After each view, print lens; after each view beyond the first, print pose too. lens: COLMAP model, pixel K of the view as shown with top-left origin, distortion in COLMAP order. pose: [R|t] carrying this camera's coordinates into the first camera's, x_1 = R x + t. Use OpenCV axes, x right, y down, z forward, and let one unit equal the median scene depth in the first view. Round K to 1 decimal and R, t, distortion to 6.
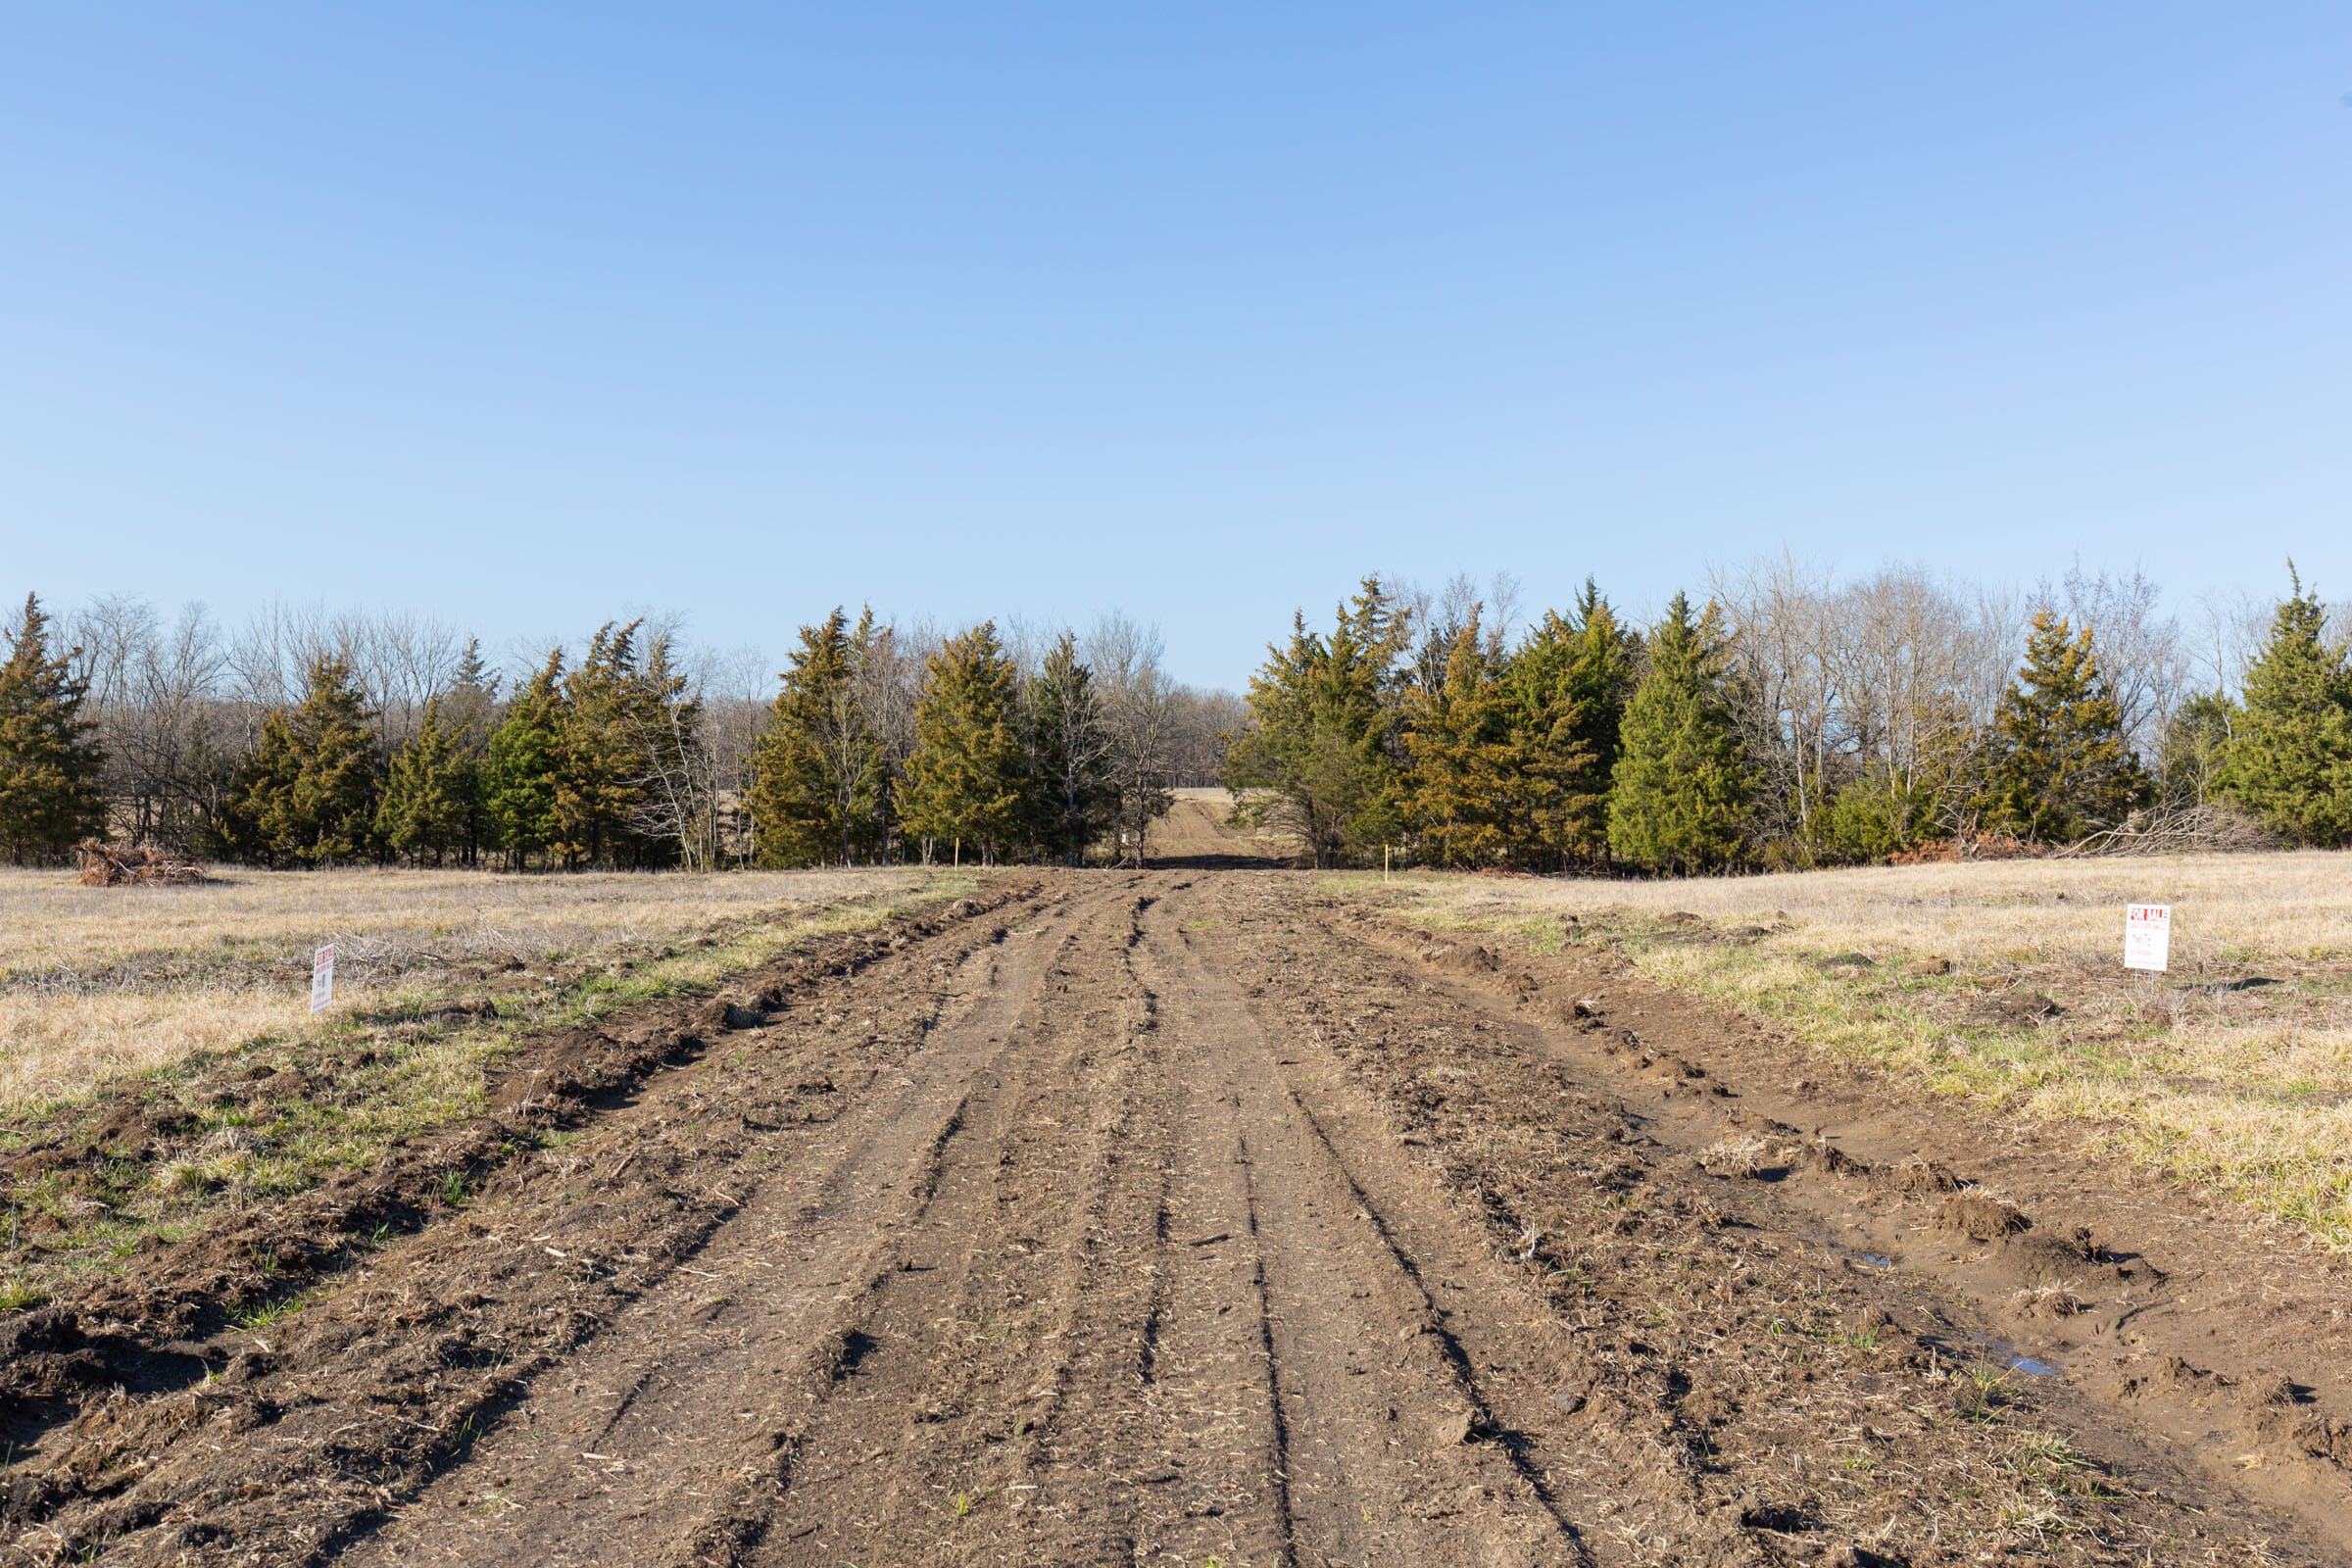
lens RADIAL K [[1232.9, 0, 1204.6], [0, 1232.9, 781.6], [0, 0, 1]] dist [-0.019442, 0.031043]
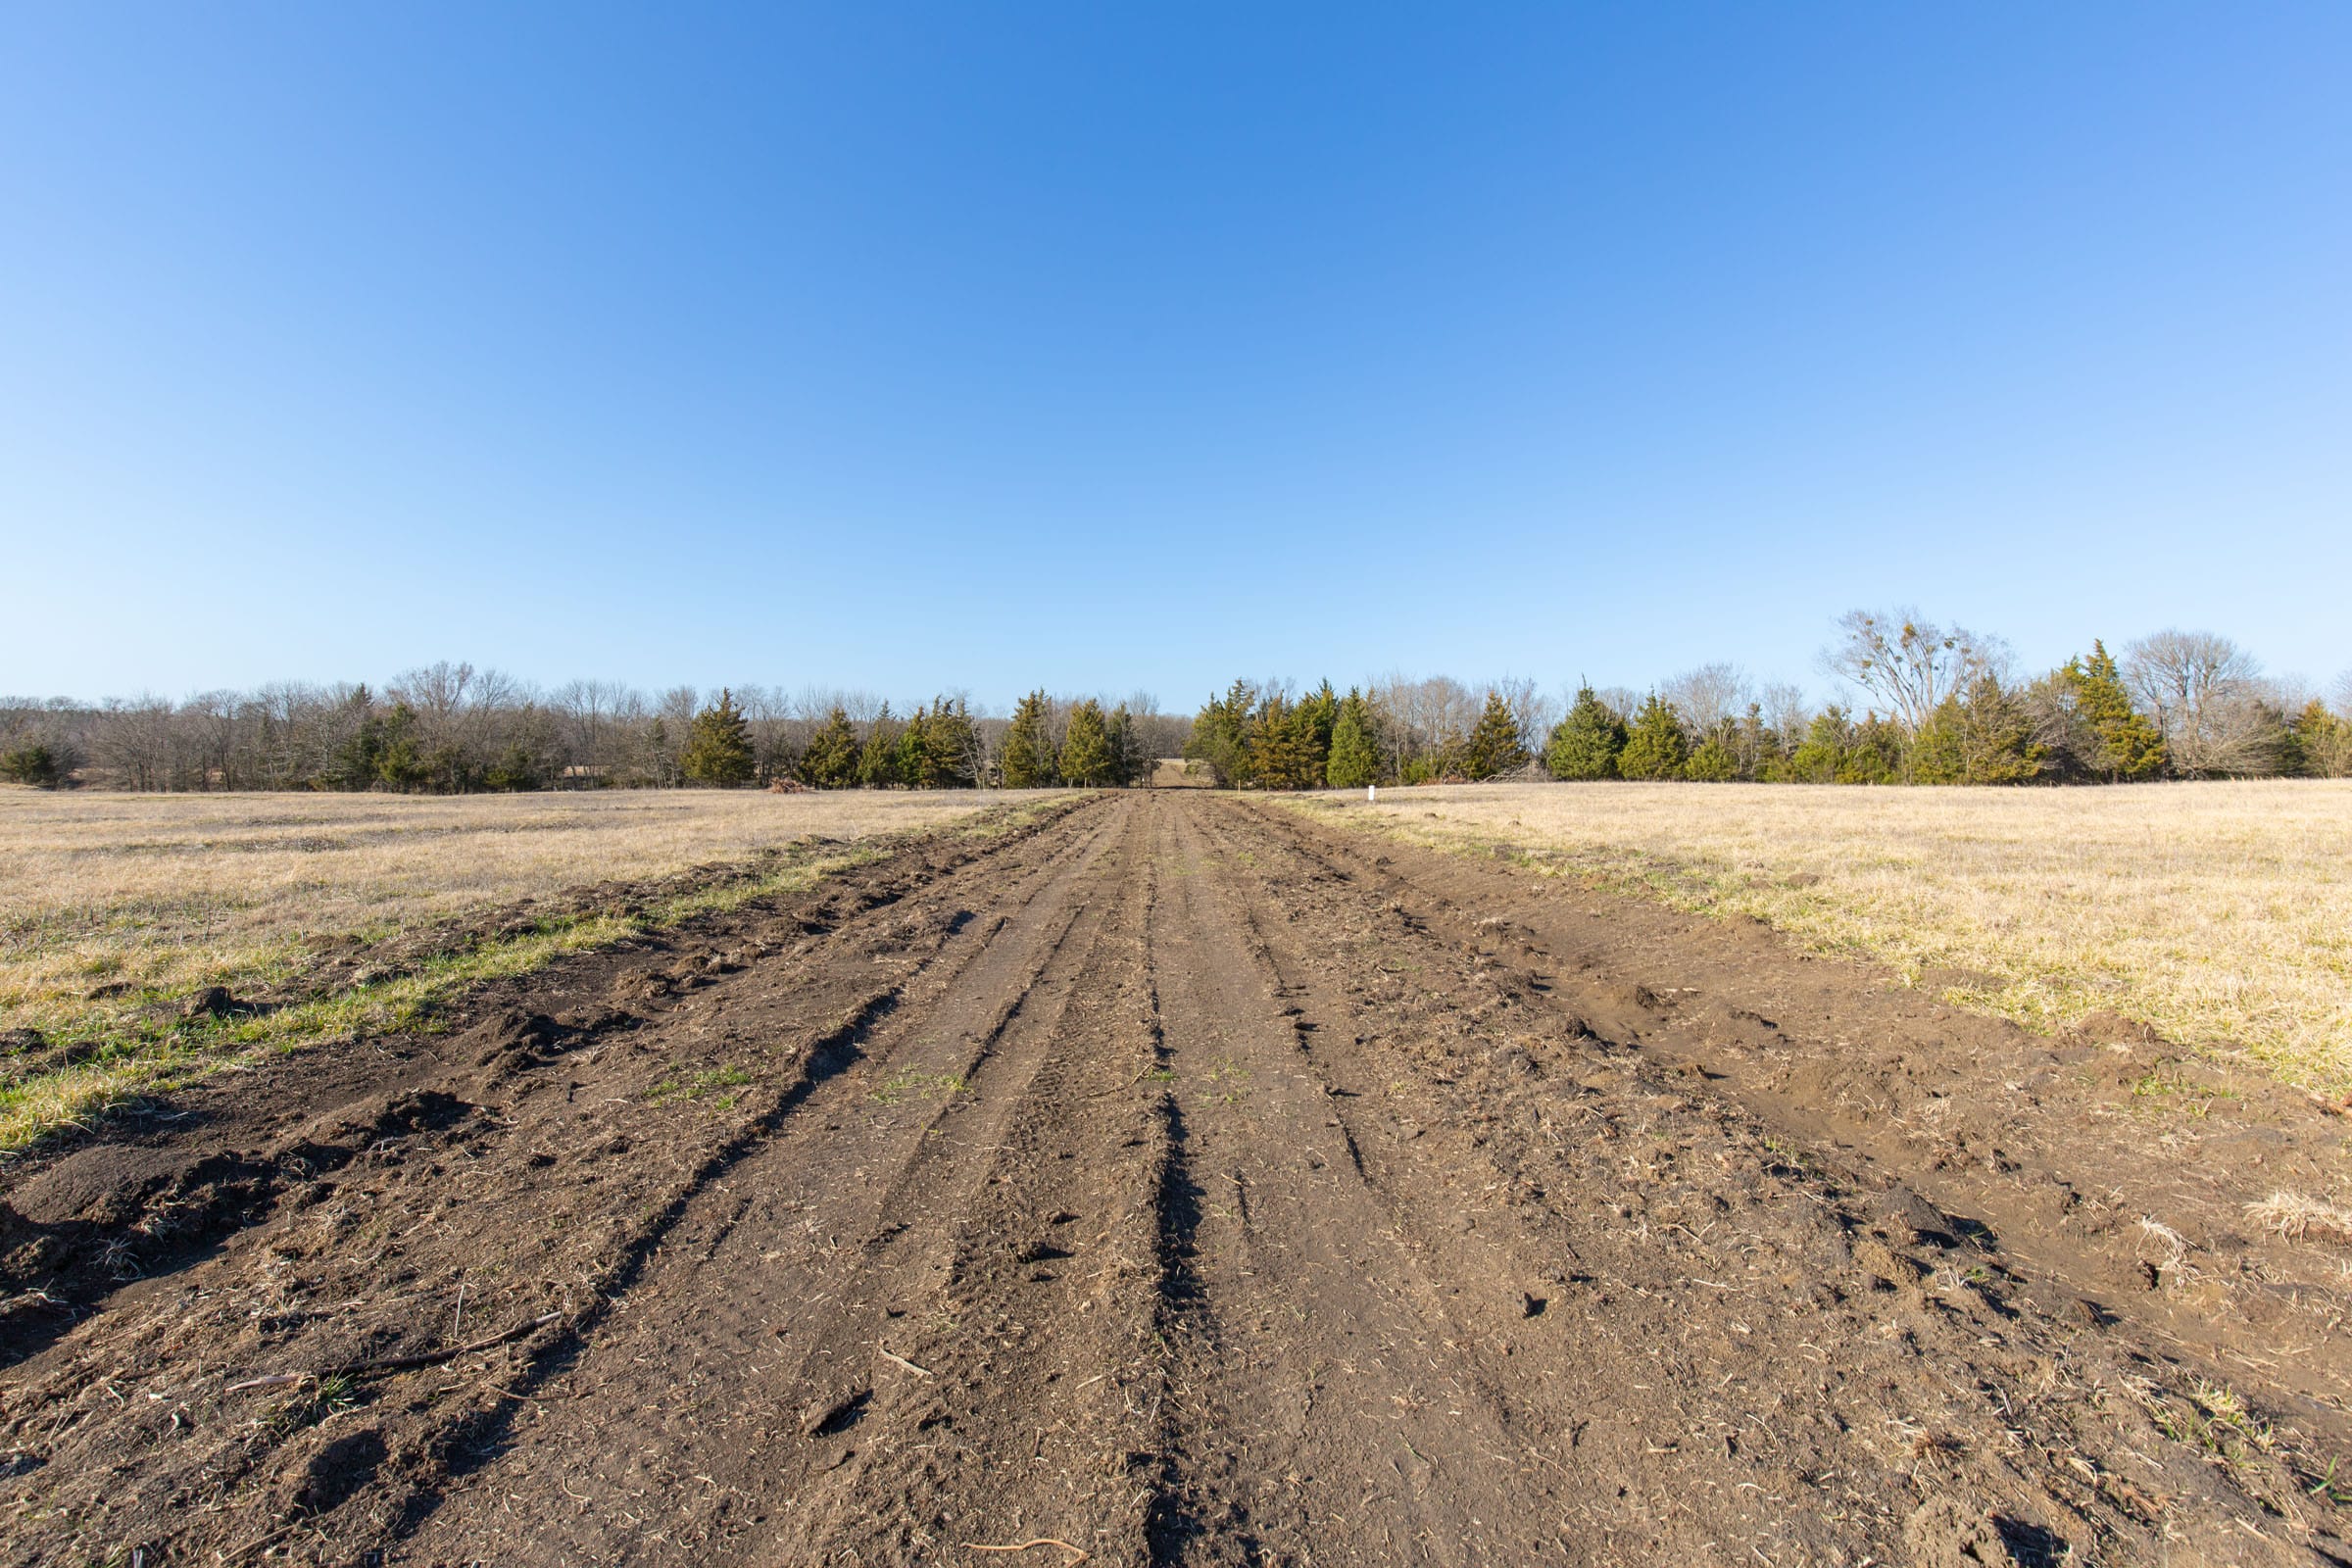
lens RADIAL K [[1049.4, 0, 1174.0], [0, 1049.4, 775.6], [0, 0, 1]] dist [0.002392, 0.000112]
pose [[0.999934, 0.001648, -0.011331, 0.023476], [-0.001343, 0.999639, 0.026840, -0.020024], [0.011371, -0.026823, 0.999576, -1.230736]]
